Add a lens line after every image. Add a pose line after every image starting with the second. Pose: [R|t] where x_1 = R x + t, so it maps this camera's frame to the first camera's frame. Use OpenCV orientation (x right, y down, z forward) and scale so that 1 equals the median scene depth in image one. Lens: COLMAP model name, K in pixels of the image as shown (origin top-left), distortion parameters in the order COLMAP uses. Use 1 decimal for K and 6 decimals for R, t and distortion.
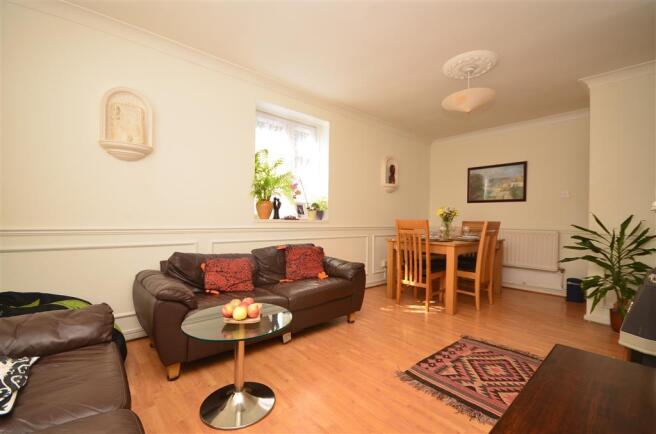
lens RADIAL K [[282.9, 0, 327.2], [0, 282.9, 221.8], [0, 0, 1]] dist [-0.005027, -0.000472]
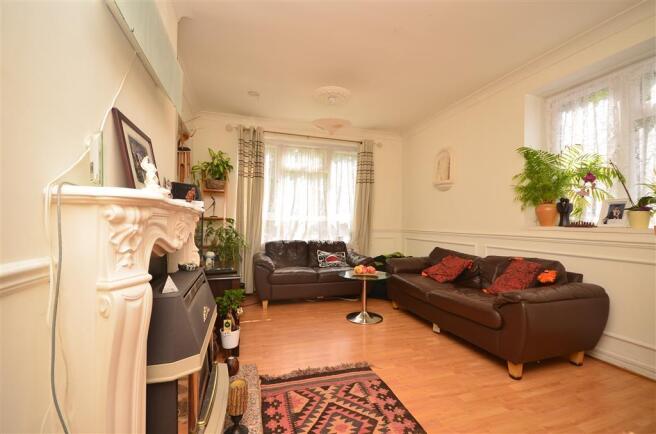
lens RADIAL K [[282.9, 0, 331.3], [0, 282.9, 220.7], [0, 0, 1]] dist [-0.005027, -0.000472]
pose [[-0.401124, -0.026589, -0.915638, 0.721213], [-0.022065, 0.999569, -0.019360, 0.003409], [0.915758, 0.012438, -0.401538, 0.706017]]
